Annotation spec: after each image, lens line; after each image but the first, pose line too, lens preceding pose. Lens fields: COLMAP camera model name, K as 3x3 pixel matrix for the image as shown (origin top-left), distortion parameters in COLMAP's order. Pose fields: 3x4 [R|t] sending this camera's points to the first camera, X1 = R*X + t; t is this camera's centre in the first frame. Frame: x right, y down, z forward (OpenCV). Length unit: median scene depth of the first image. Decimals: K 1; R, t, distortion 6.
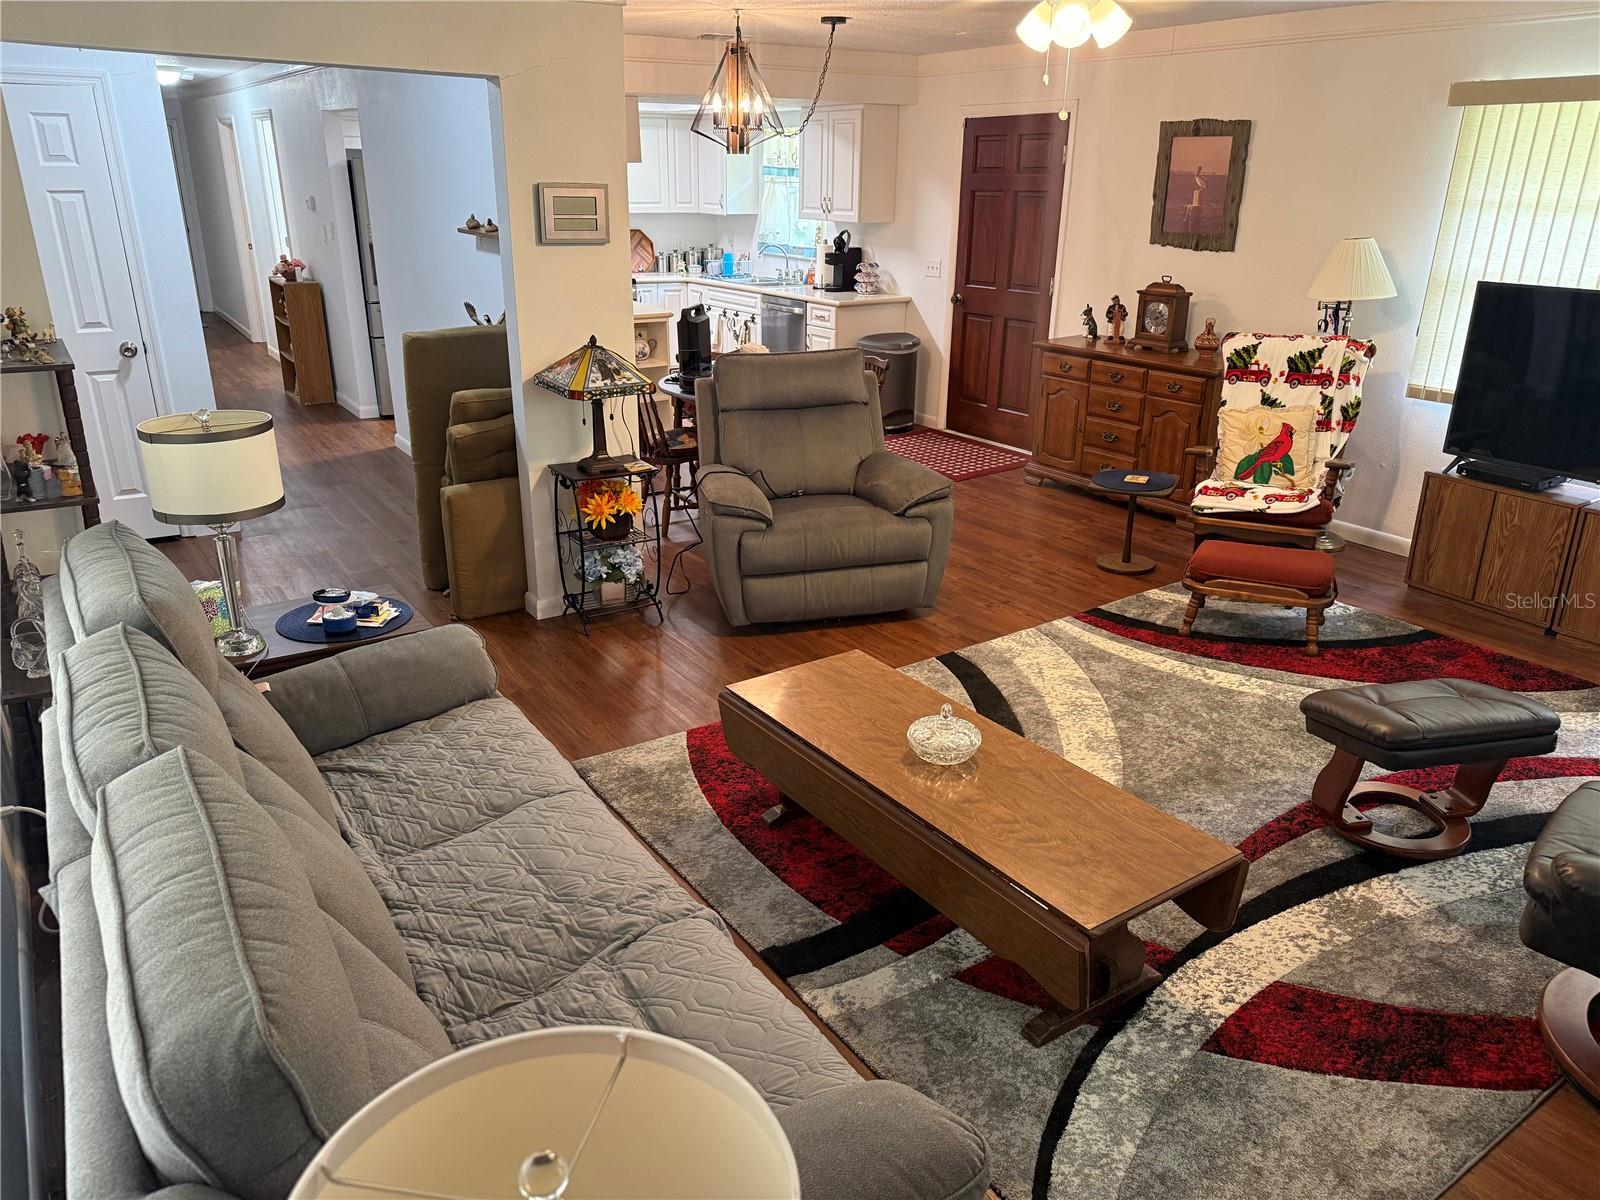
lens RADIAL K [[1120.3, 0, 807.0], [0, 1120.3, 601.3], [0, 0, 1]] dist [0.079160, -0.116140]
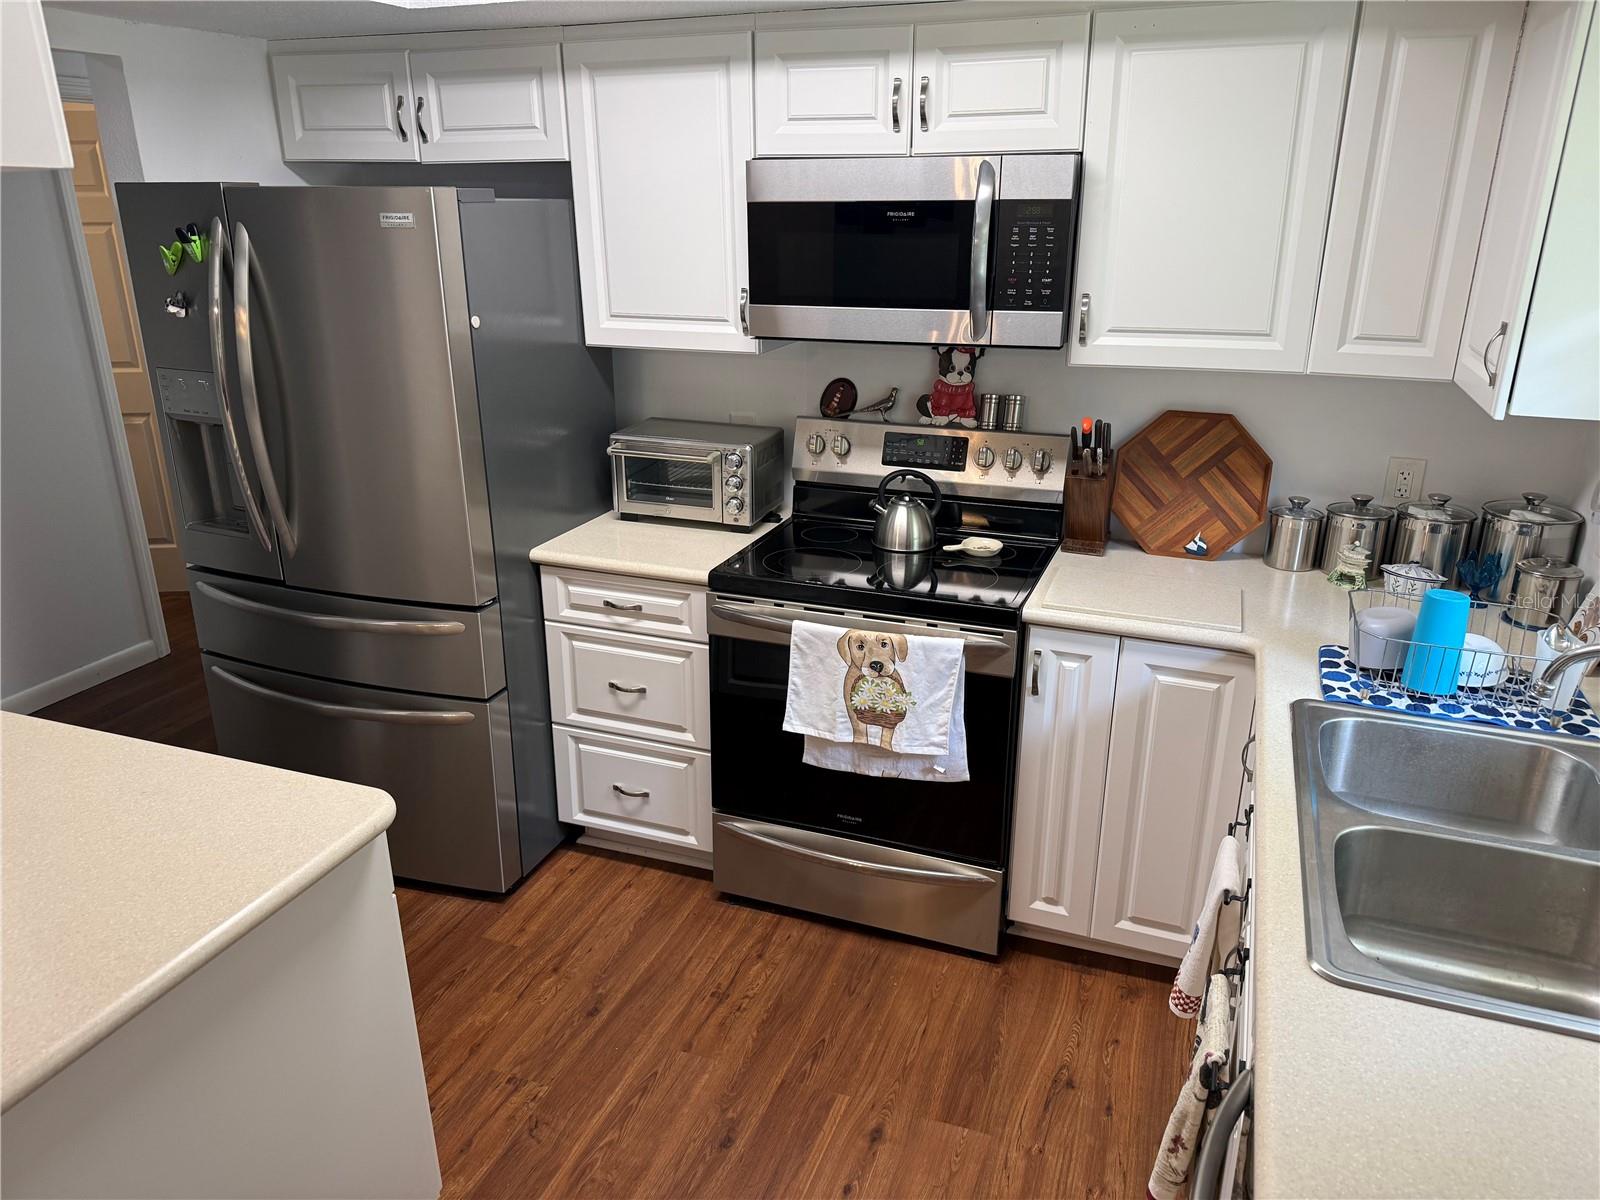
lens RADIAL K [[1121.4, 0, 800.6], [0, 1121.4, 579.3], [0, 0, 1]] dist [0.113139, -0.195954]
pose [[0.571286, 0.245540, -0.783161, 0.052388], [-0.284919, 0.954191, 0.091325, -0.638484], [0.769710, 0.170965, 0.615076, 1.681694]]
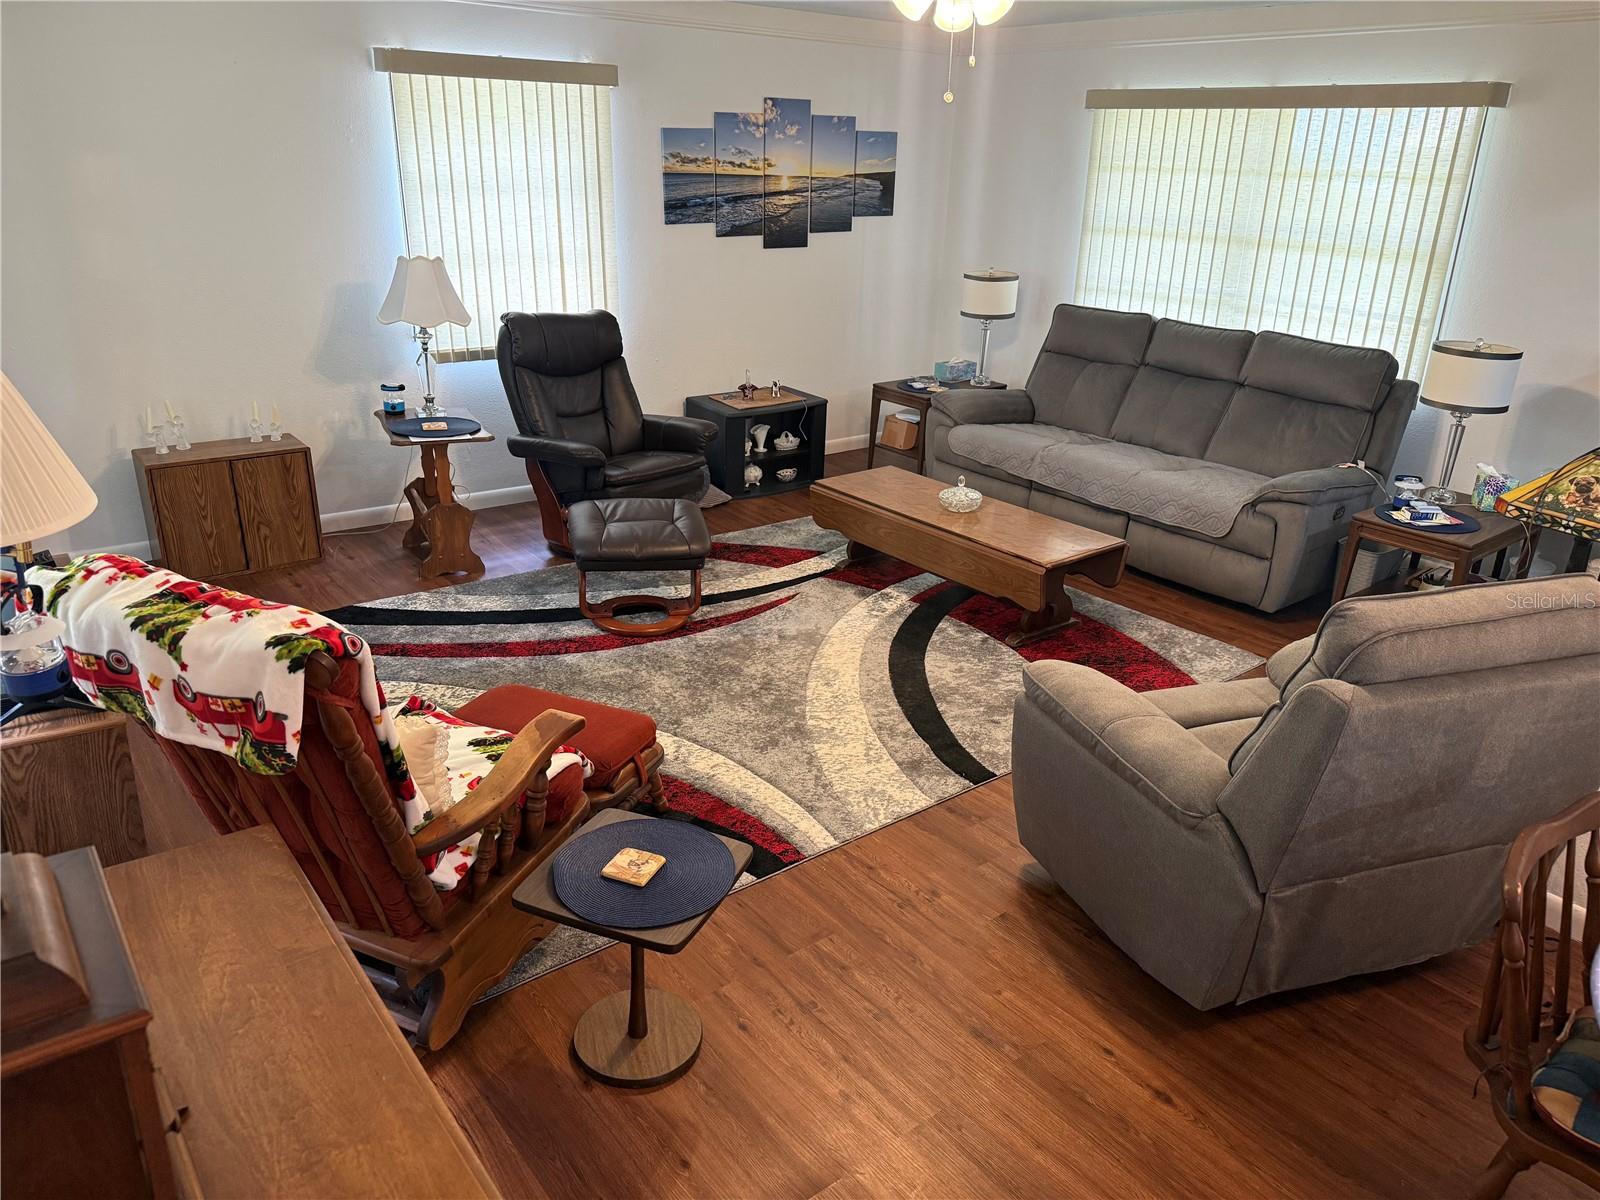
lens RADIAL K [[1118.0, 0, 800.0], [0, 1118.0, 600.0], [0, 0, 1]] dist [0.086675, -0.118954]
pose [[-0.996847, -0.015539, -0.077817, 0.318819], [-0.063886, 0.738831, 0.670856, -0.567118], [0.047069, 0.673712, -0.737494, 1.501601]]
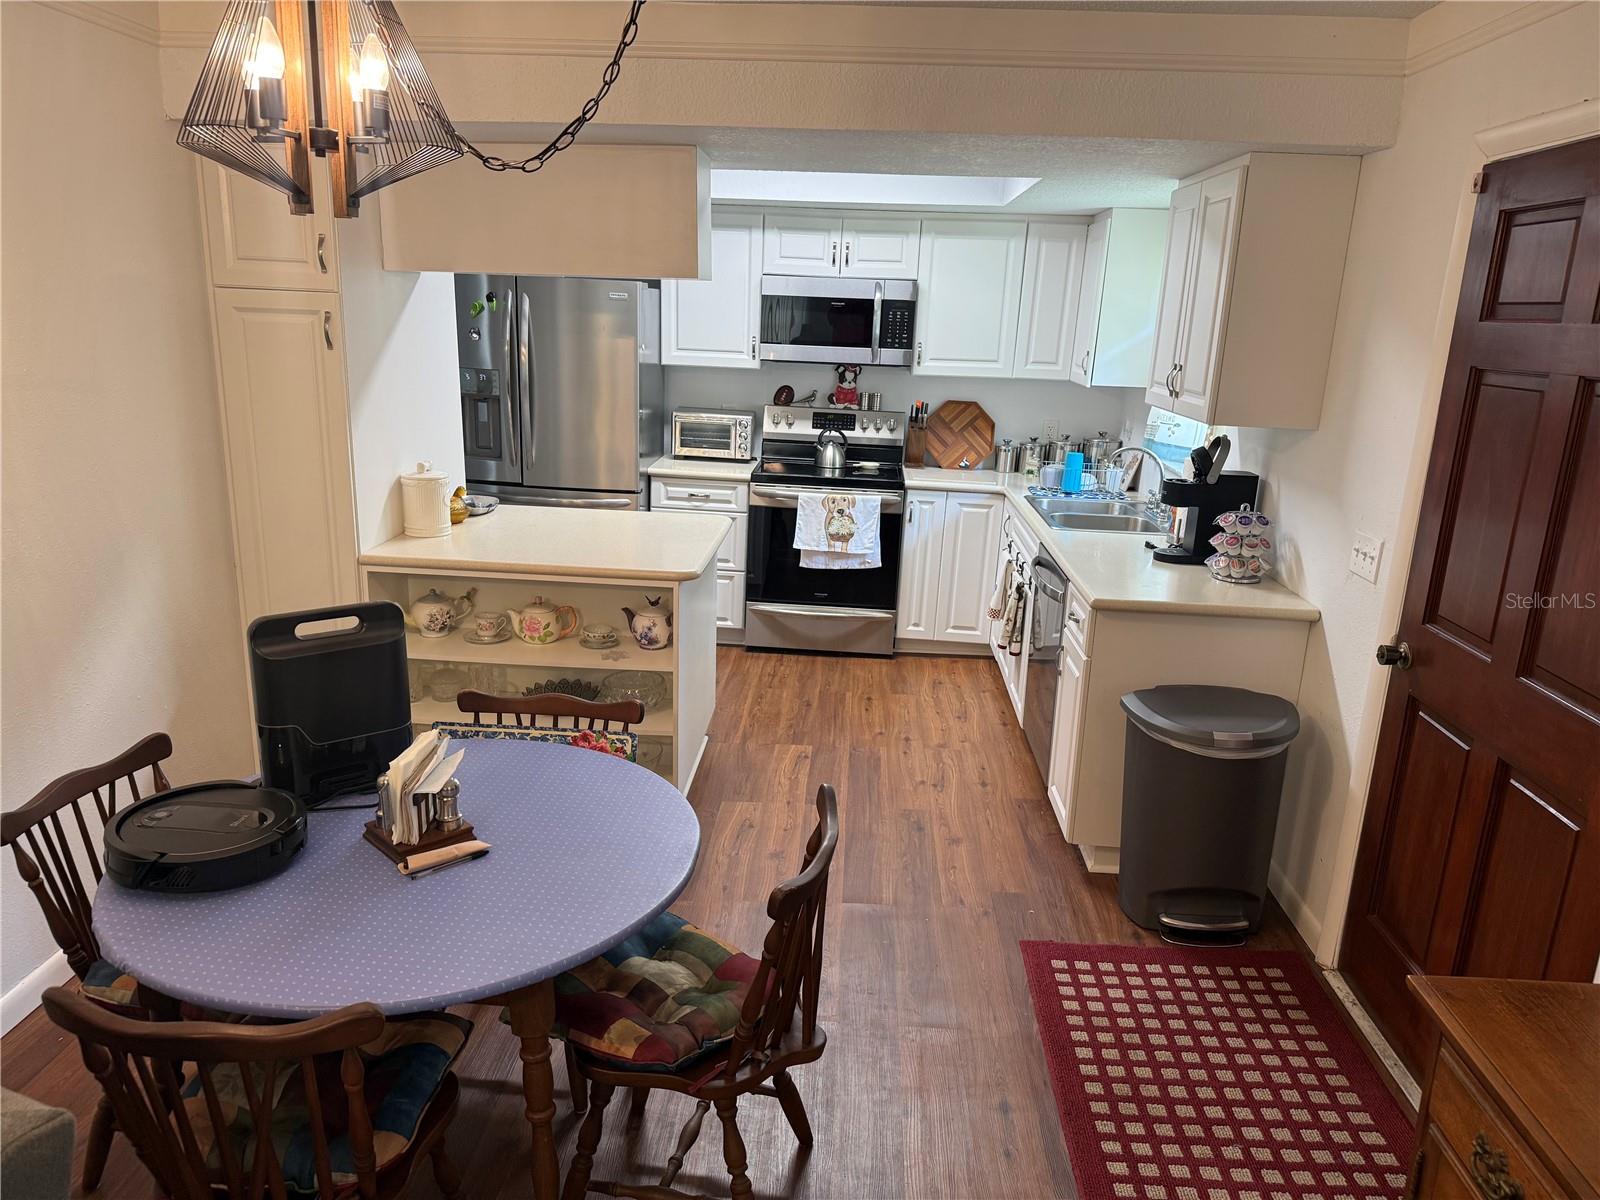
lens RADIAL K [[1118.0, 0, 800.0], [0, 1118.0, 600.0], [0, 0, 1]] dist [0.086675, -0.118954]
pose [[0.792100, 0.176151, -0.584421, 0.334413], [-0.246635, 0.968178, -0.042459, -0.396016], [0.558344, 0.177770, 0.810339, 1.069170]]
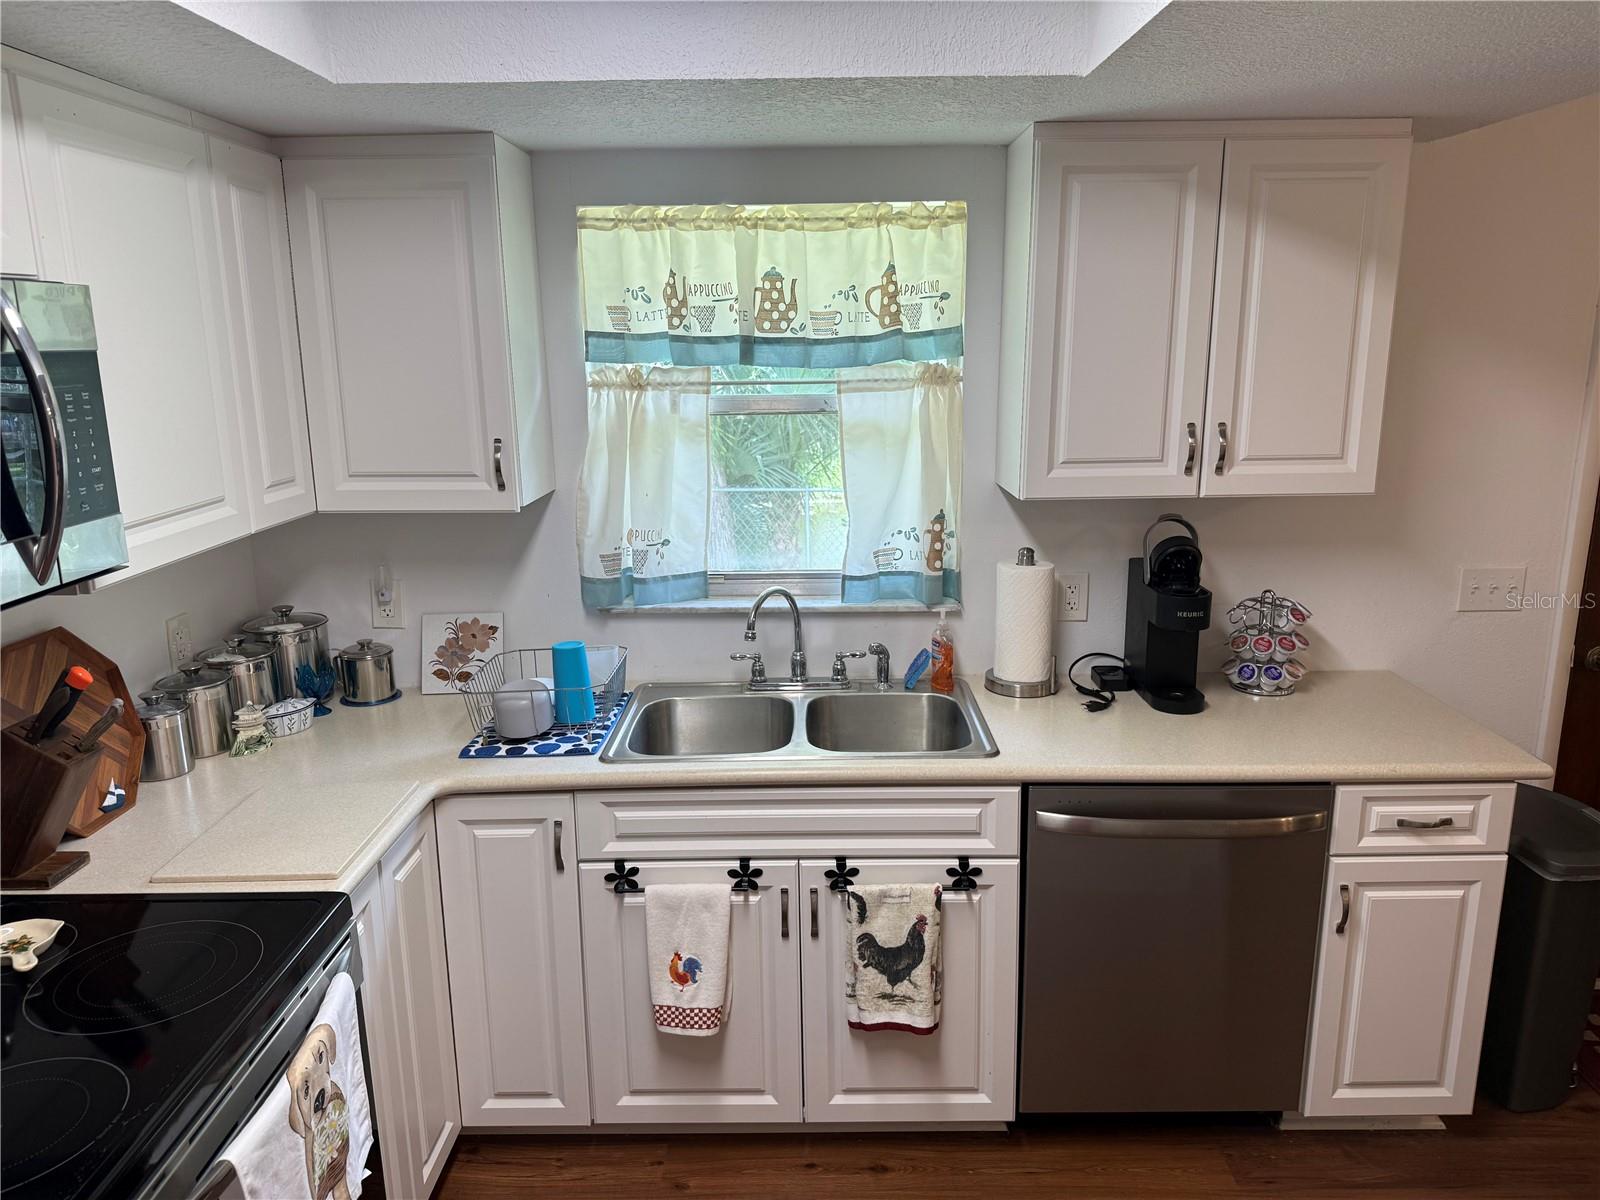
lens RADIAL K [[1118.0, 0, 800.0], [0, 1118.0, 600.0], [0, 0, 1]] dist [0.086675, -0.118954]
pose [[0.568609, -0.205737, 0.796465, -0.531586], [0.311630, 0.949928, 0.022901, -0.662021], [-0.761295, 0.235181, 0.604251, 1.716390]]
